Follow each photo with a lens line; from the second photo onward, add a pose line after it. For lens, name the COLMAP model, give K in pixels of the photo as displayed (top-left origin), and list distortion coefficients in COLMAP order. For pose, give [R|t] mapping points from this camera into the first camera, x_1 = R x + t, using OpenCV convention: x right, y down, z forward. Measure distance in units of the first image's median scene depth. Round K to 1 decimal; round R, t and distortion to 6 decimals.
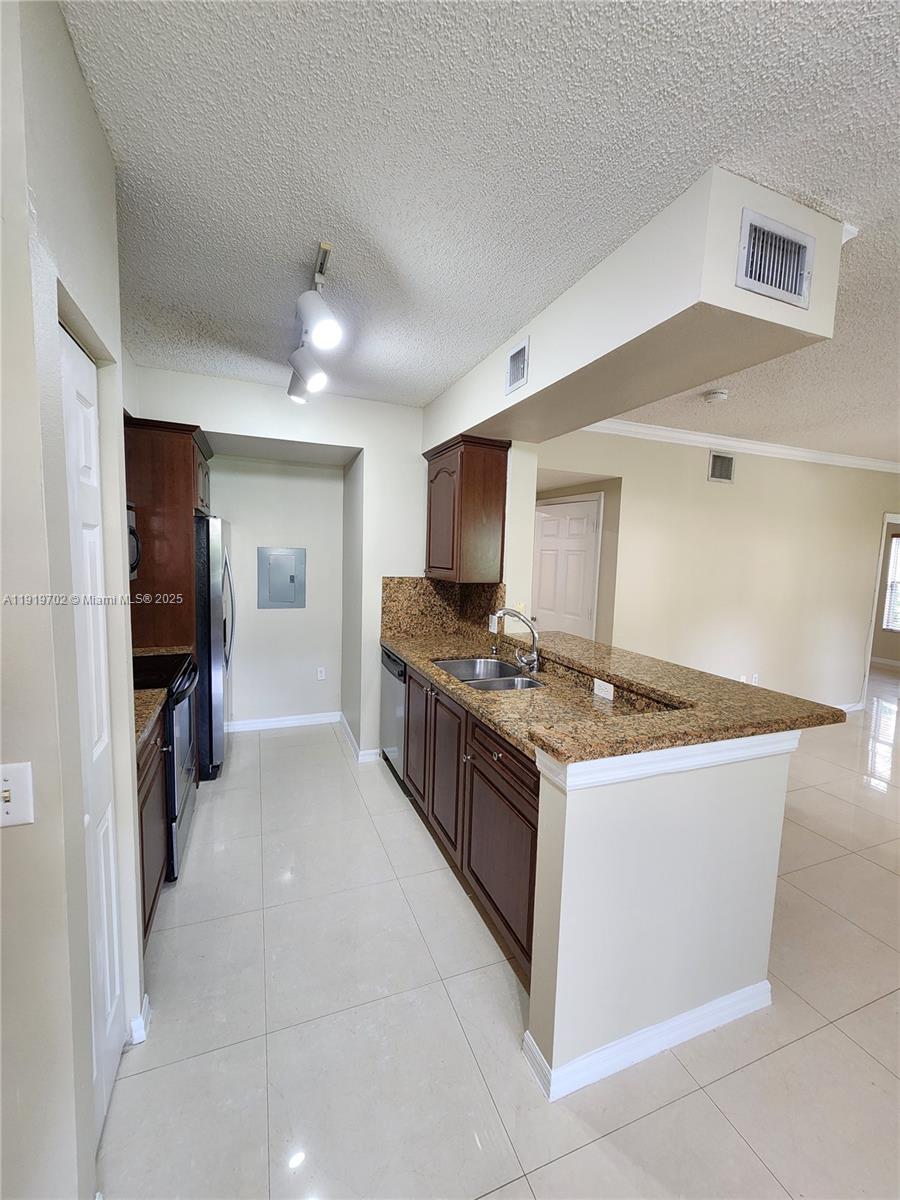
lens RADIAL K [[491.0, 0, 450.0], [0, 491.0, 600.0], [0, 0, 1]] dist [0.000730, 0.000062]
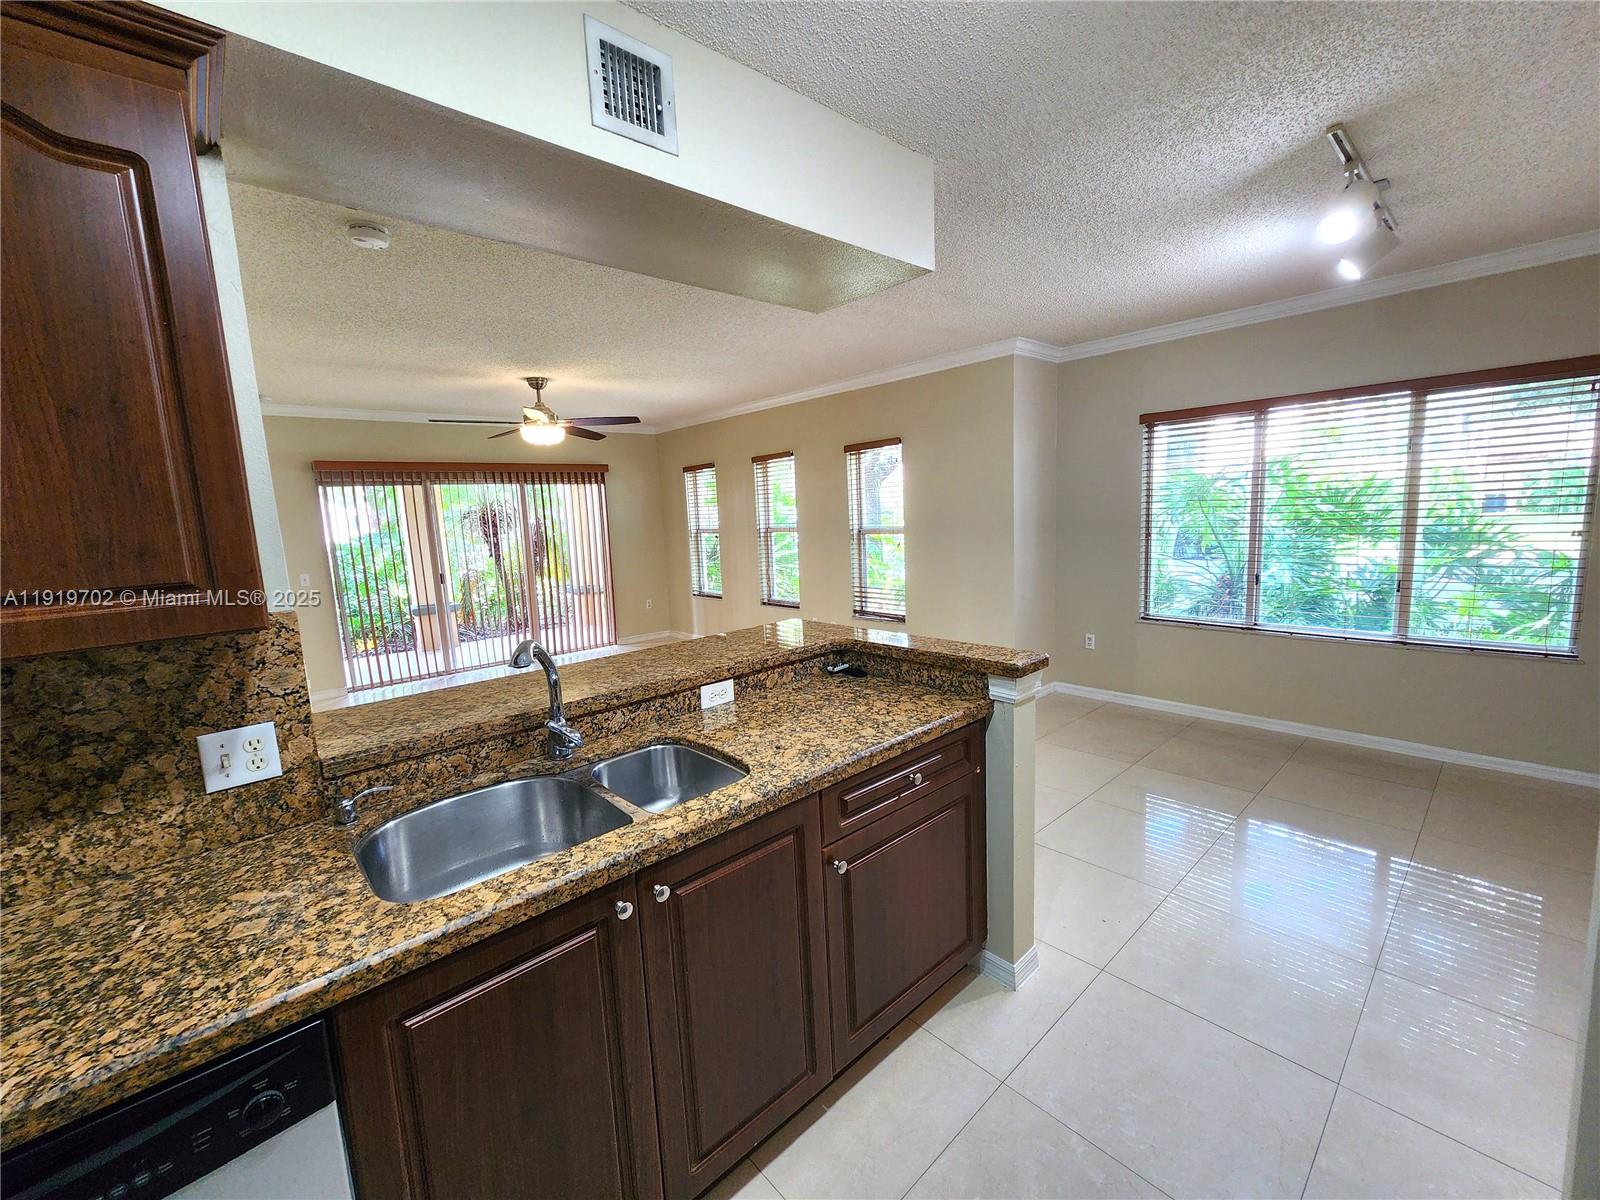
lens RADIAL K [[654.7, 0, 800.0], [0, 654.7, 600.0], [0, 0, 1]] dist [0.000730, 0.000062]
pose [[-0.354650, -0.143649, 0.923899, -0.584823], [0.124434, 0.972087, 0.198907, -0.120995], [-0.926682, 0.185507, -0.326875, 1.214048]]
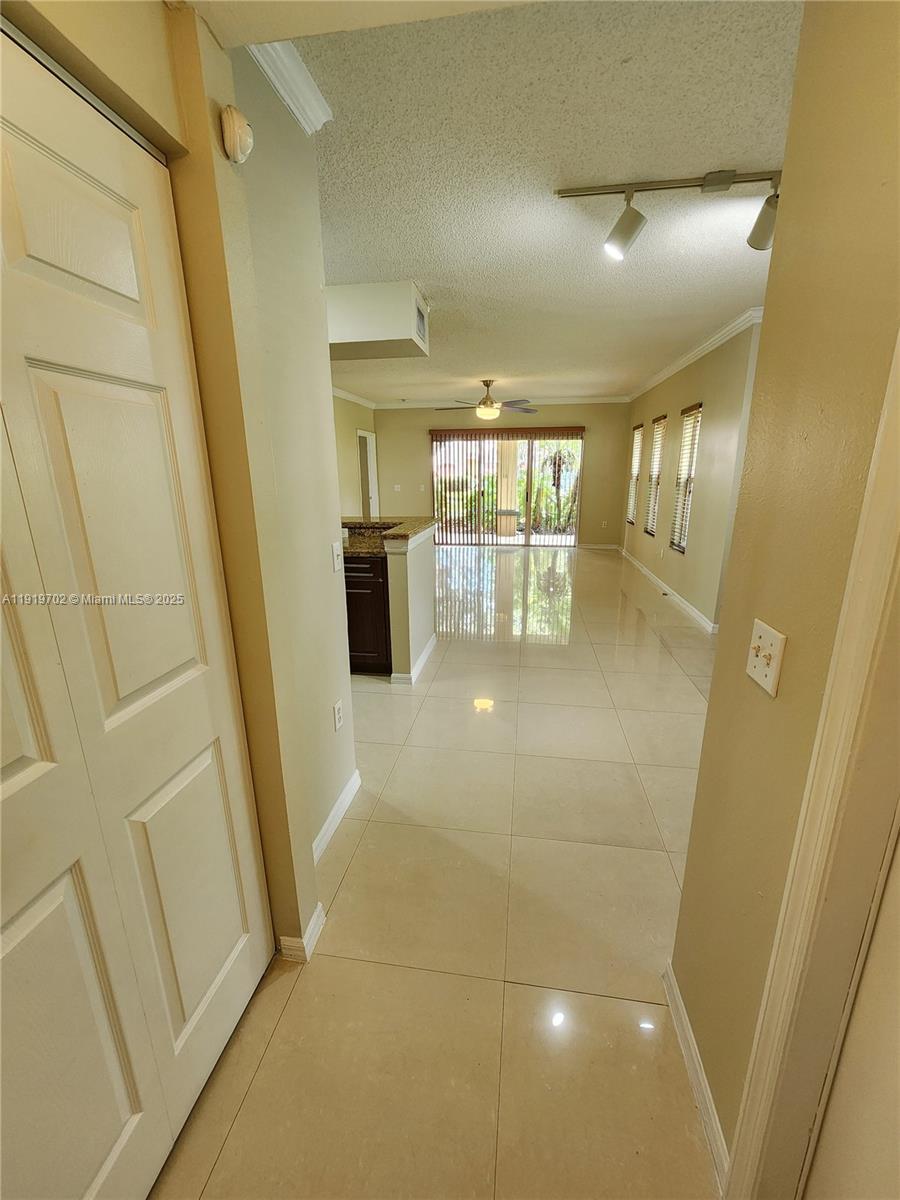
lens RADIAL K [[491.0, 0, 450.0], [0, 491.0, 600.0], [0, 0, 1]] dist [0.000730, 0.000062]
pose [[0.498689, -0.259371, 0.827065, -1.047086], [0.110315, 0.965412, 0.236241, 0.043007], [-0.859732, -0.026574, 0.510053, -0.249662]]
